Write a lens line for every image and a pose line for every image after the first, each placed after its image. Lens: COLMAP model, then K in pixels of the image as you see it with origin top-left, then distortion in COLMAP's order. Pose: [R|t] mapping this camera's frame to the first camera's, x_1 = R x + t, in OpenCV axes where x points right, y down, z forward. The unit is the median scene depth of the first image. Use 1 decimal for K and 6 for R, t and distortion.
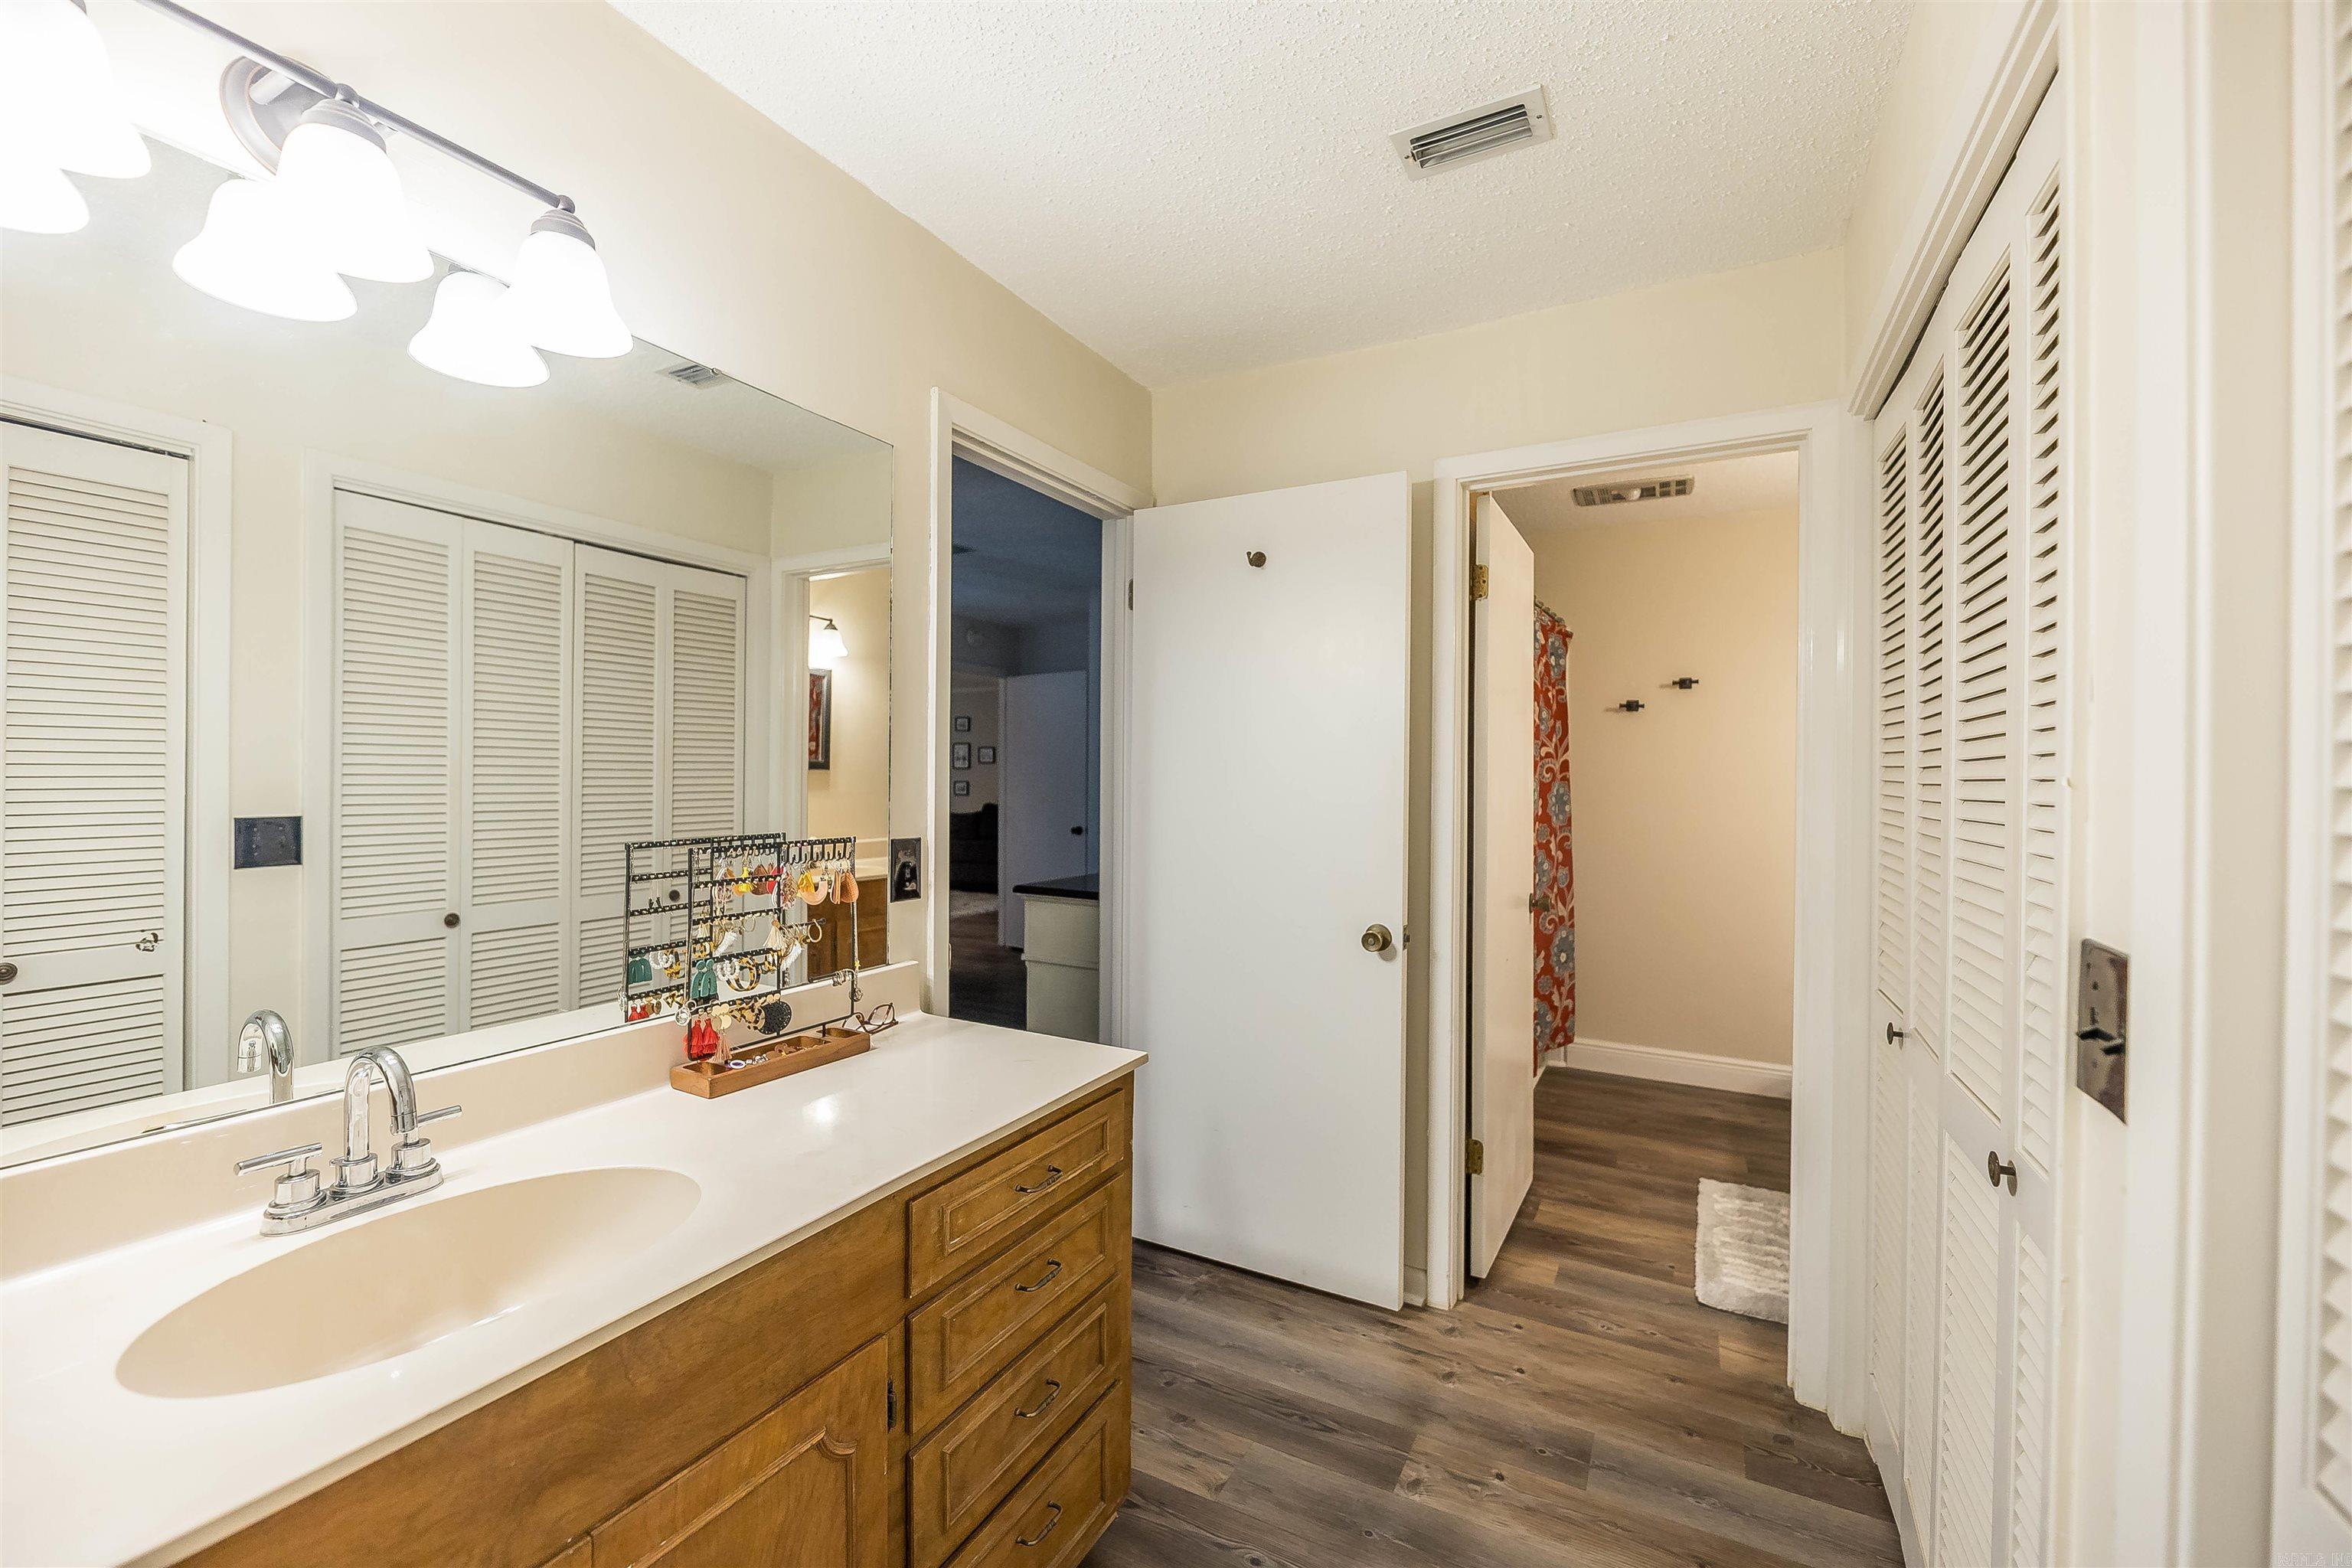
lens RADIAL K [[948.2, 0, 1181.6], [0, 948.2, 791.5], [0, 0, 1]] dist [-0.003786, -0.001101]
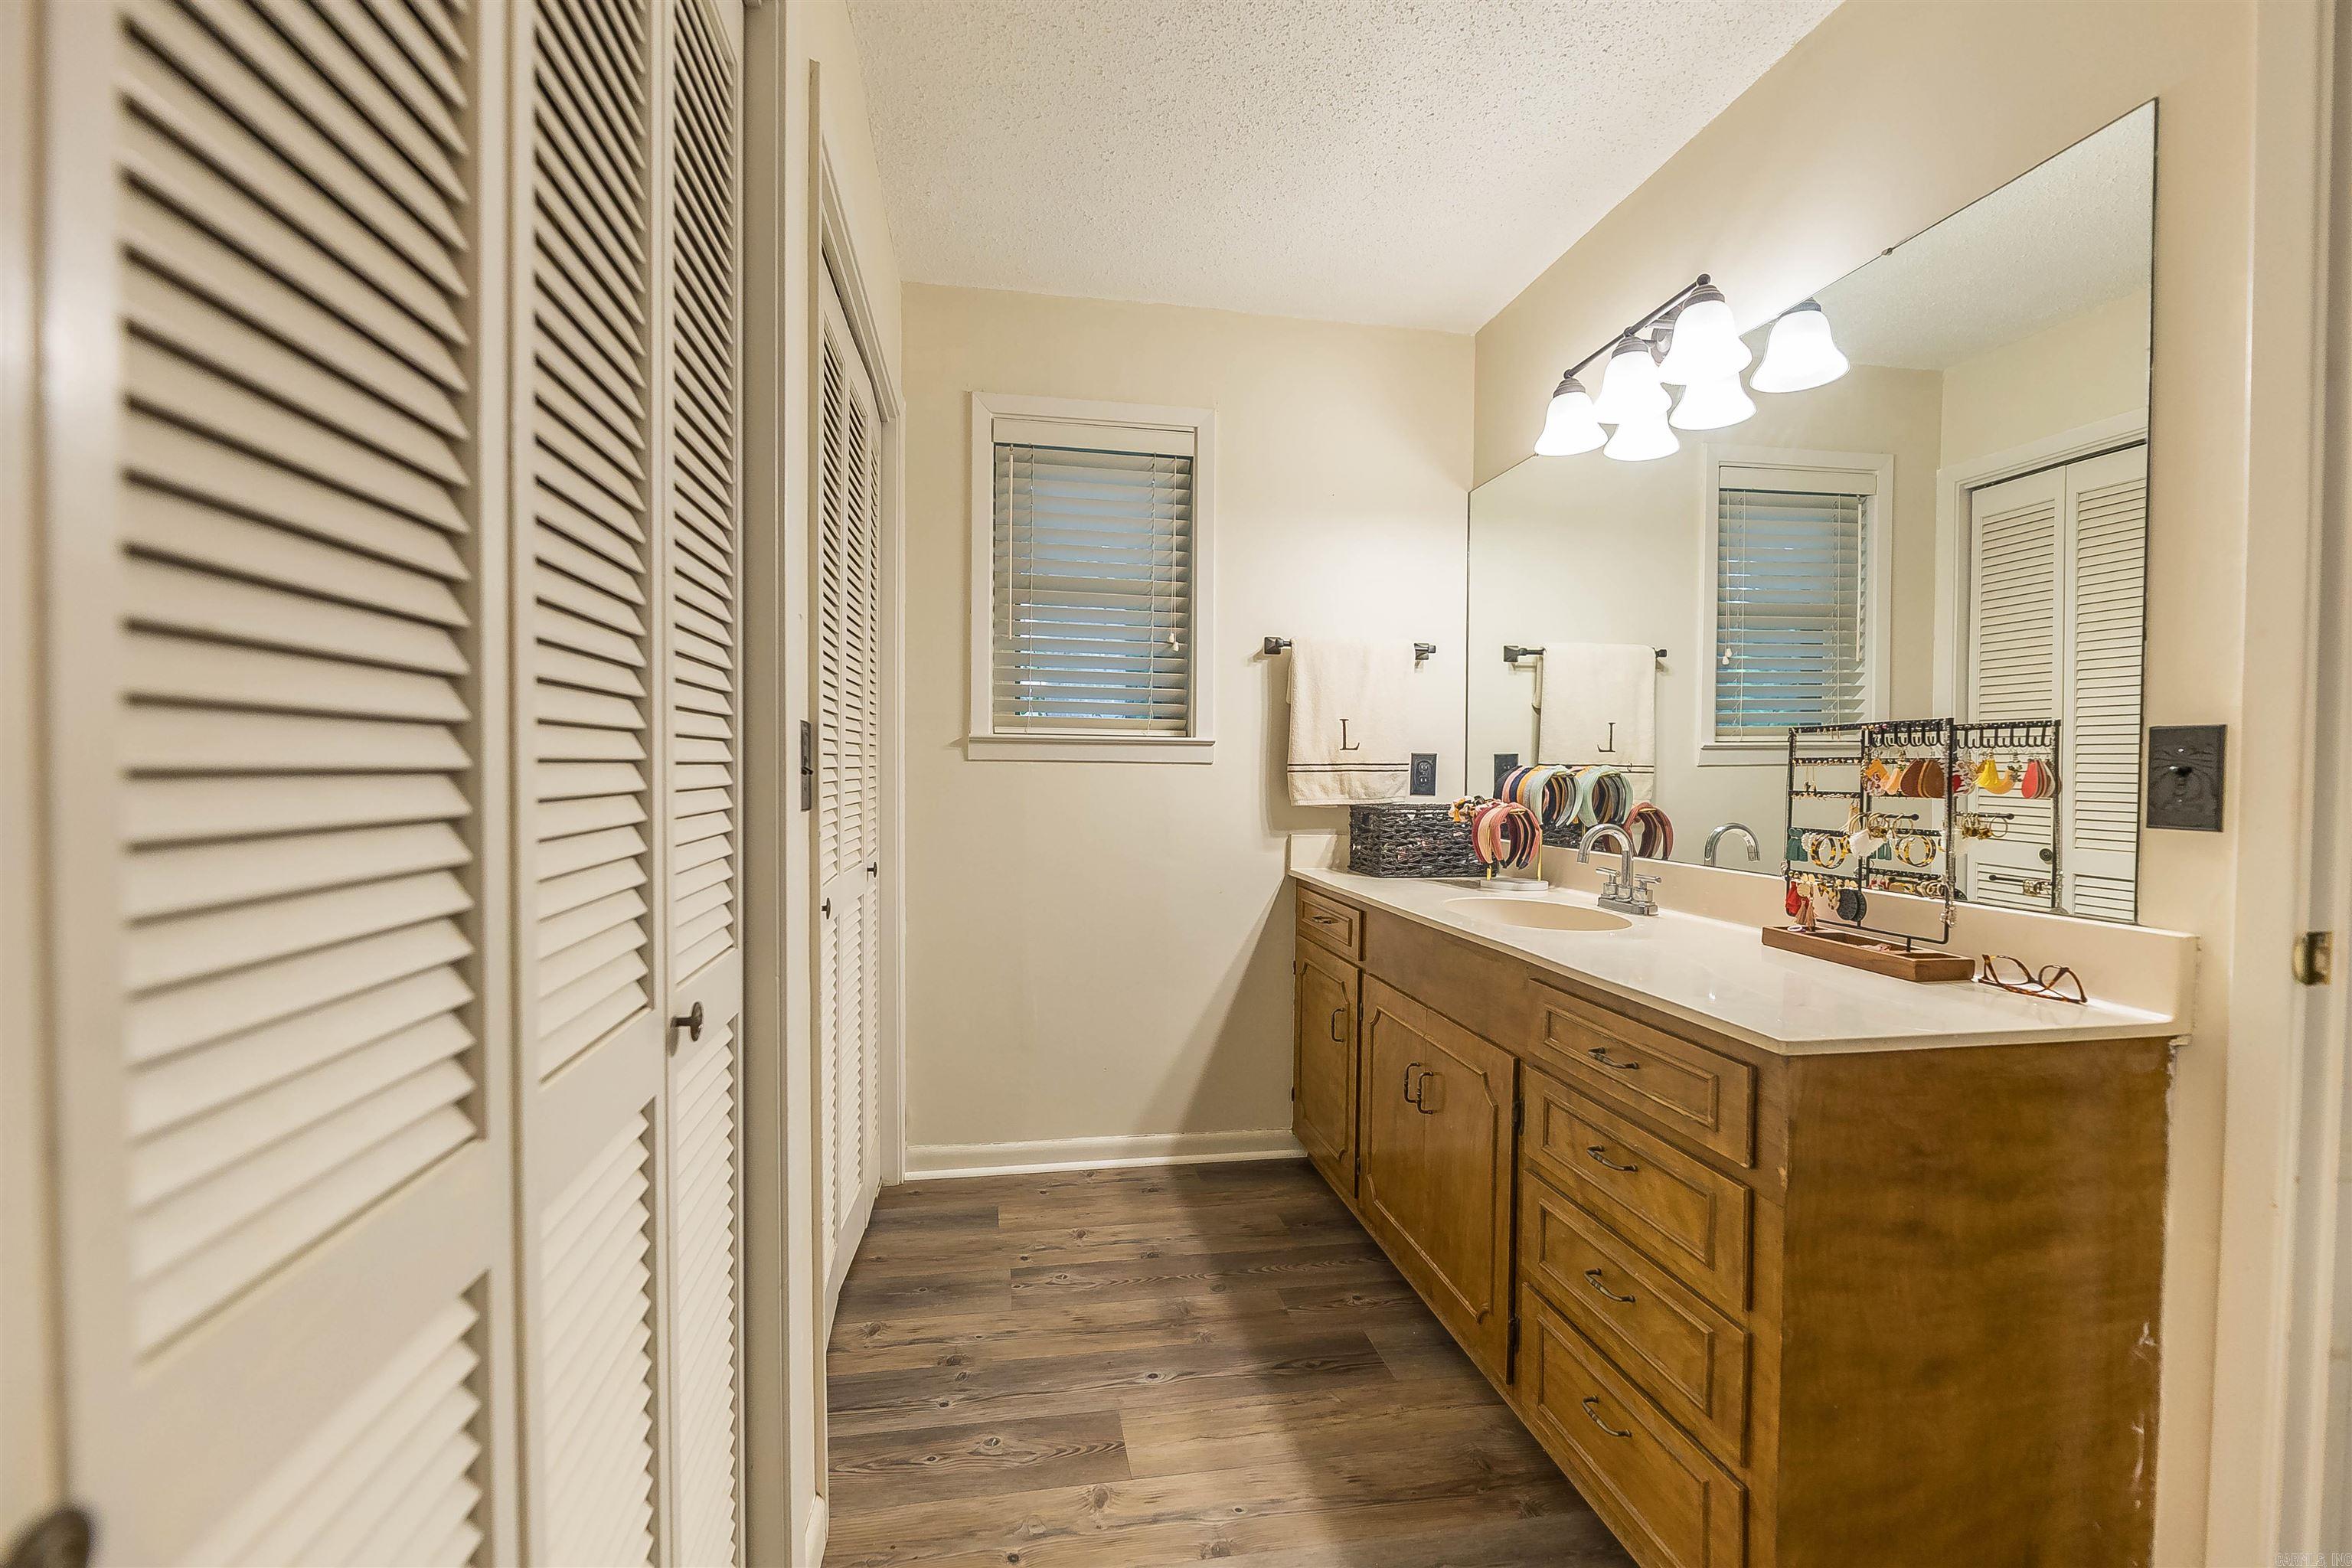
lens RADIAL K [[948.2, 0, 1169.1], [0, 948.2, 786.7], [0, 0, 1]] dist [-0.003786, -0.001101]
pose [[-0.780298, 0.003105, -0.625400, 0.744101], [-0.007036, 0.999881, 0.013744, 0.112394], [0.625368, 0.015125, -0.780183, 1.355962]]
